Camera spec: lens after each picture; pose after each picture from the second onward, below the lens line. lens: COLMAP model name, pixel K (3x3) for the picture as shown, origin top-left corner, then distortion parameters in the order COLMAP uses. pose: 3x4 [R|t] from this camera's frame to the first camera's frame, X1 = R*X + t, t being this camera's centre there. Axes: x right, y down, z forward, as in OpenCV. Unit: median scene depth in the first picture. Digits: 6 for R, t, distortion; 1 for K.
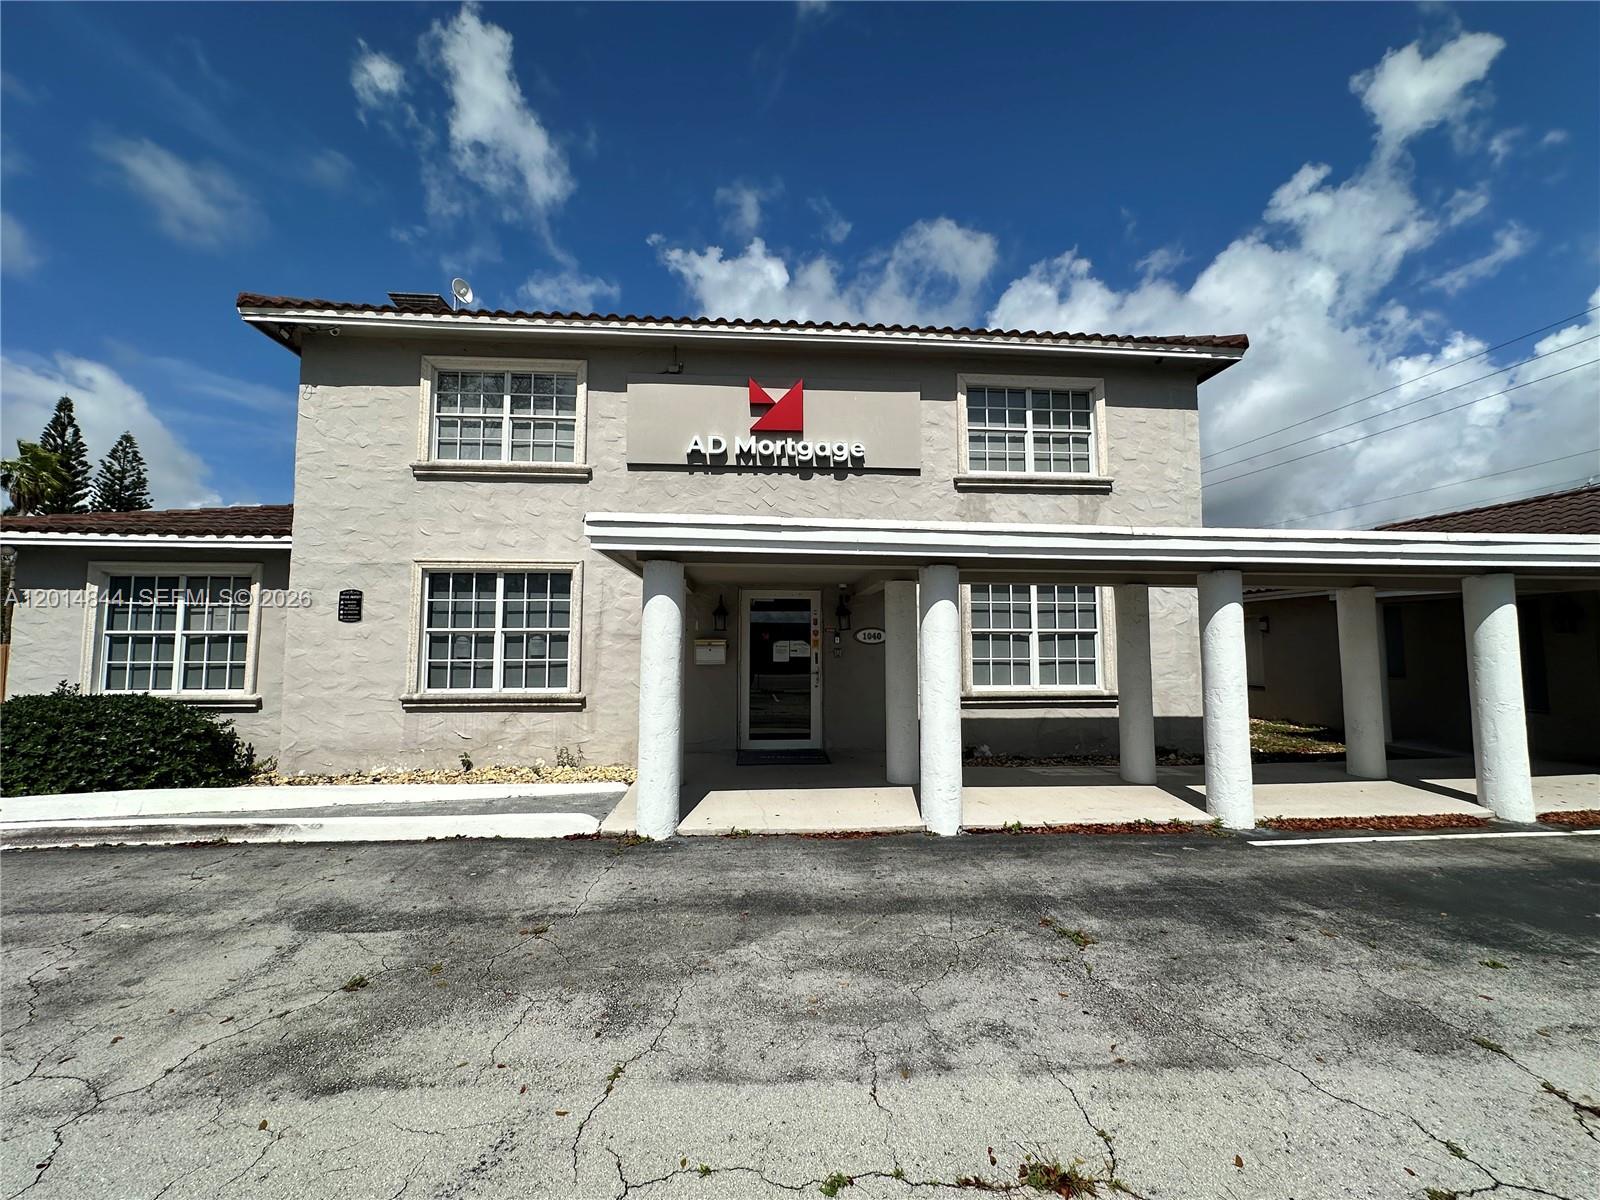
lens RADIAL K [[642.5, 0, 794.4], [0, 642.5, 600.4], [0, 0, 1]] dist [0.000129, -0.000021]
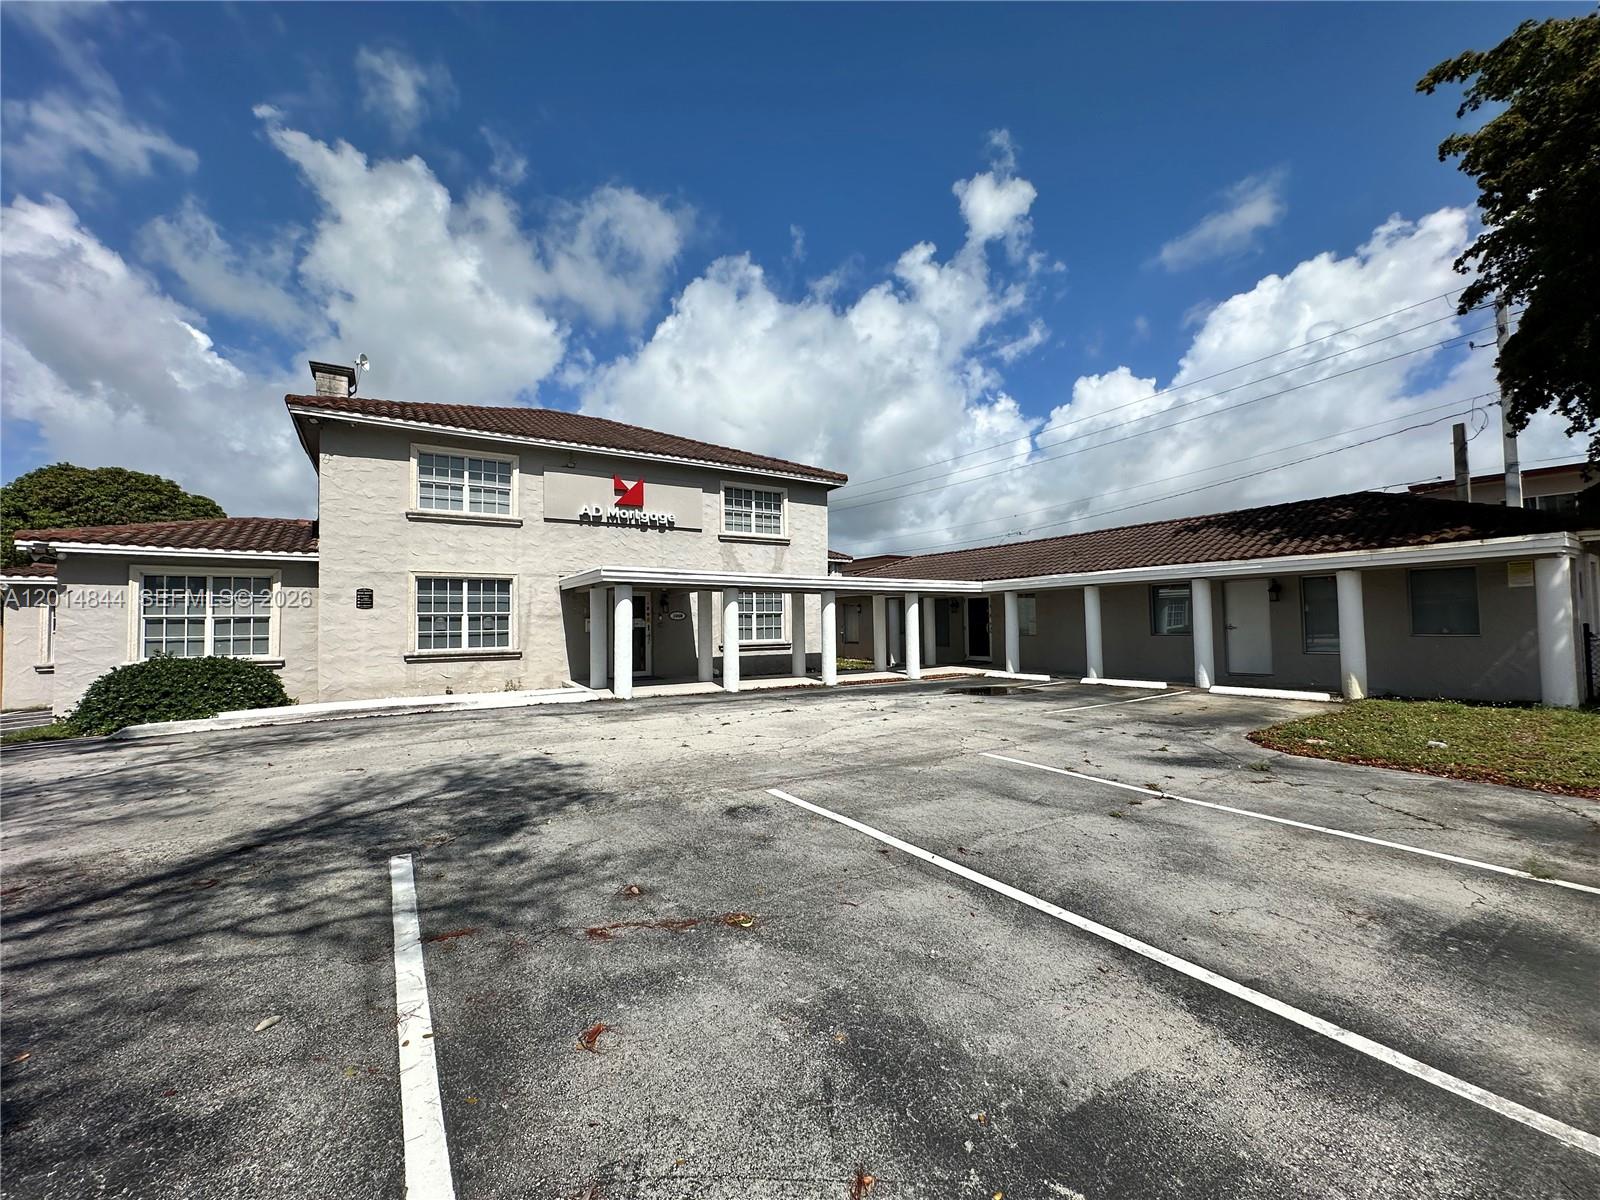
lens RADIAL K [[642.5, 0, 794.4], [0, 642.5, 600.4], [0, 0, 1]] dist [0.000129, -0.000021]
pose [[0.883925, 0.005958, 0.467592, -0.474396], [-0.020872, 0.999425, 0.026722, -0.049618], [-0.467163, -0.033380, 0.883541, -0.867126]]
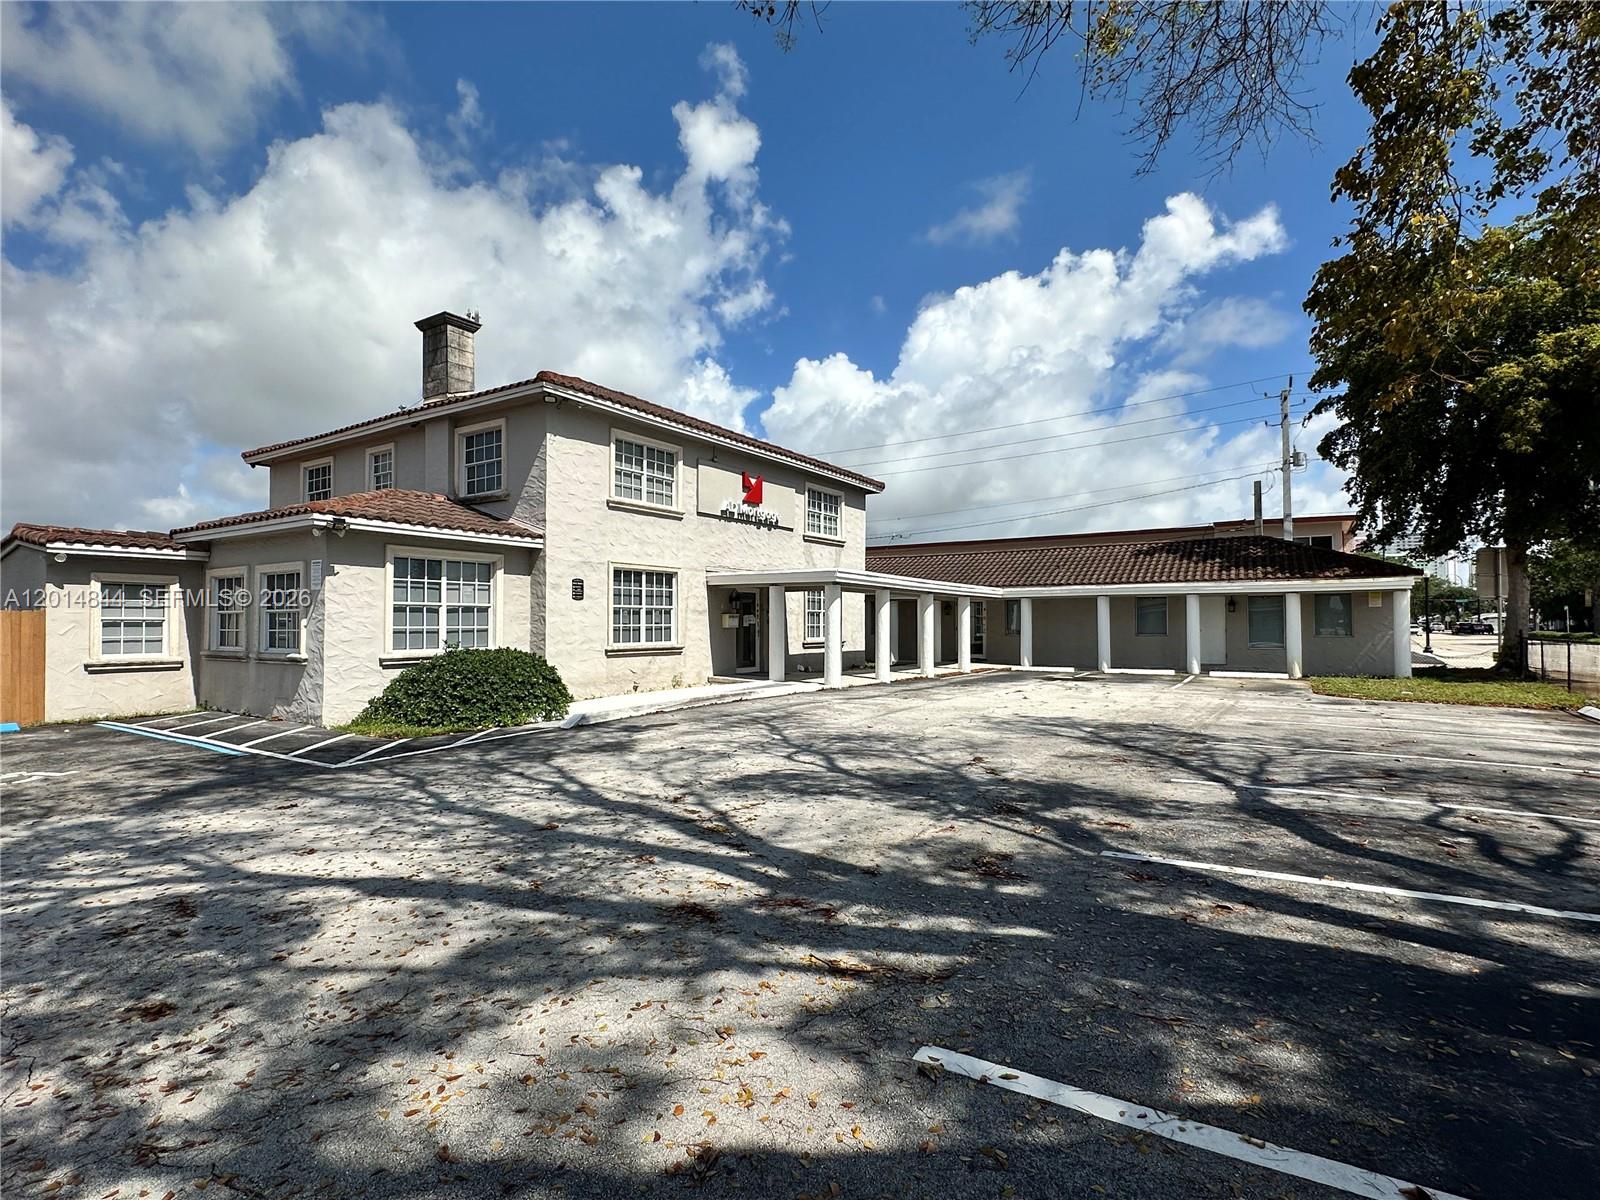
lens RADIAL K [[797.4, 0, 790.4], [0, 797.4, 557.6], [0, 0, 1]] dist [-0.002780, 0.015128]
pose [[0.618254, 0.066118, 0.783192, -1.779907], [-0.059412, 0.997536, -0.037313, -0.024504], [-0.783729, -0.023462, 0.620659, -0.530112]]
